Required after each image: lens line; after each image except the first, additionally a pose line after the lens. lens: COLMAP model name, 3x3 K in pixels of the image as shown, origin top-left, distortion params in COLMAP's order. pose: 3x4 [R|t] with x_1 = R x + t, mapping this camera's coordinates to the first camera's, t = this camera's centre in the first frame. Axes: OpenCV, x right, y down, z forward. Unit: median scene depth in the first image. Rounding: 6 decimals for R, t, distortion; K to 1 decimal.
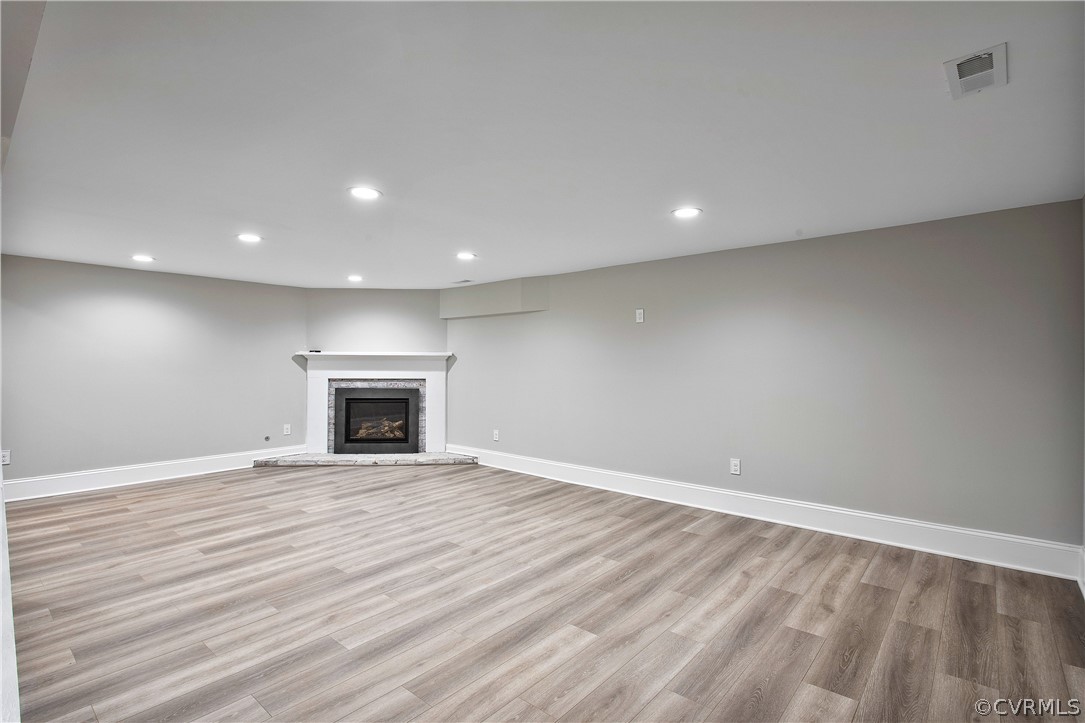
lens RADIAL K [[511.3, 0, 540.7], [0, 511.3, 361.6], [0, 0, 1]] dist [-0.001073, 0.000190]
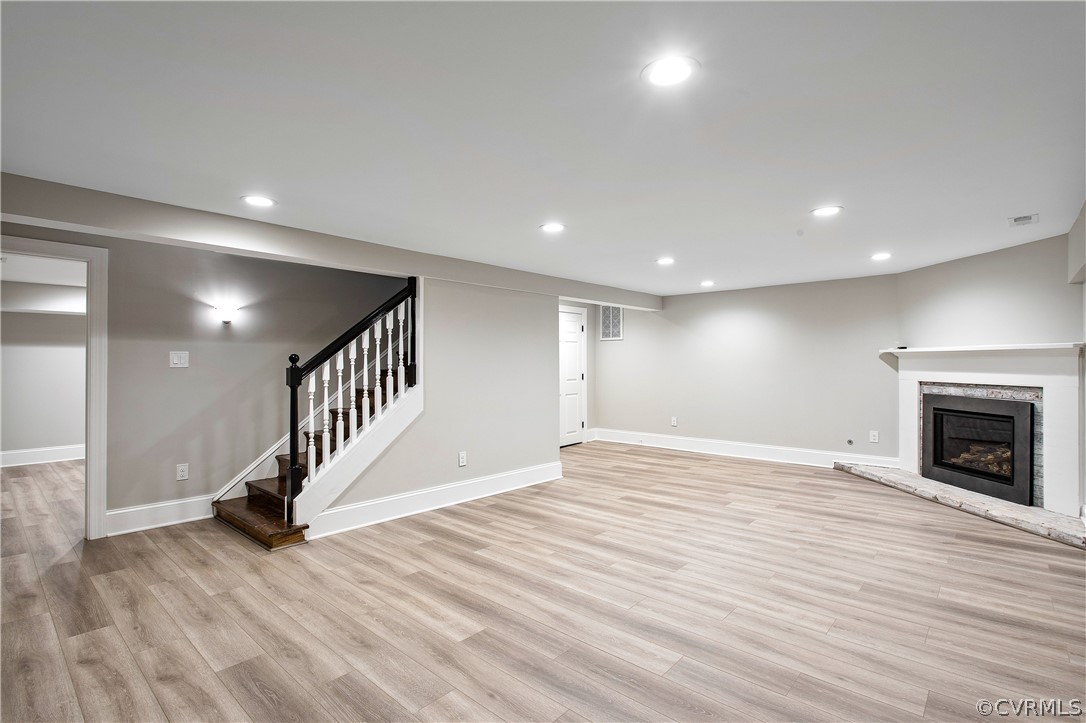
lens RADIAL K [[511.8, 0, 547.6], [0, 511.8, 364.4], [0, 0, 1]] dist [-0.001073, 0.000190]
pose [[-0.012947, -0.000909, -0.999916, 0.666537], [0.006598, 0.999978, -0.000994, 0.006236], [0.999894, -0.006610, -0.012940, 0.728683]]
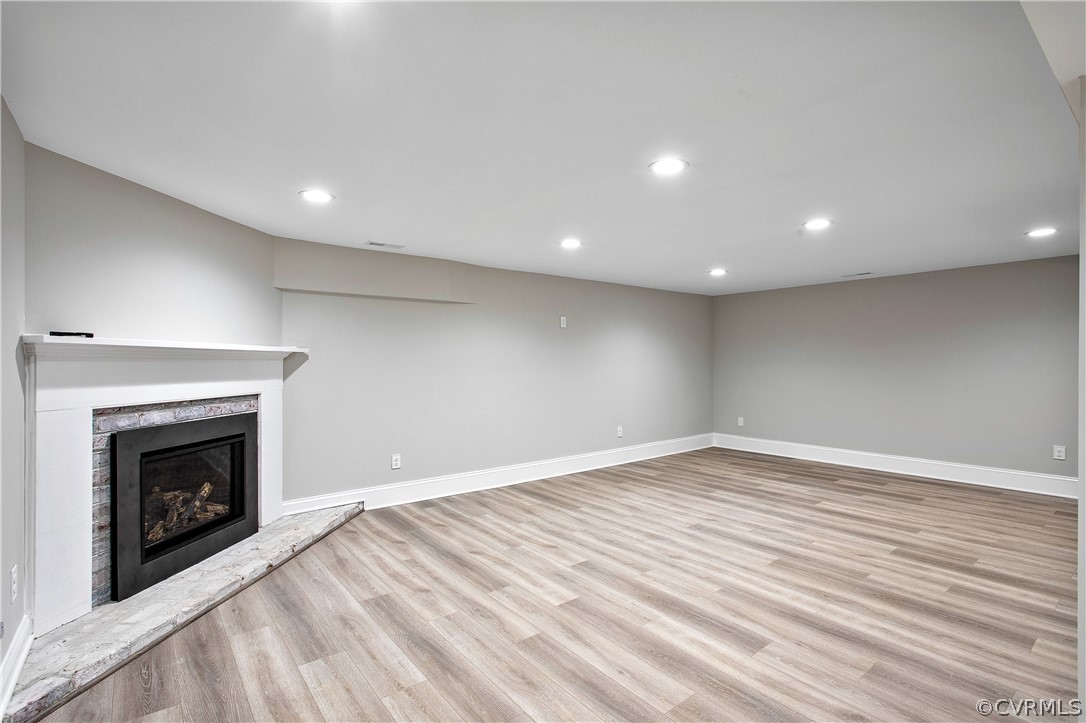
lens RADIAL K [[511.8, 0, 545.8], [0, 511.8, 365.3], [0, 0, 1]] dist [-0.001073, 0.000190]
pose [[0.184389, -0.010888, 0.982793, -1.219871], [0.003436, 0.999940, 0.010433, -0.002865], [-0.982847, 0.001453, 0.184416, 1.029708]]
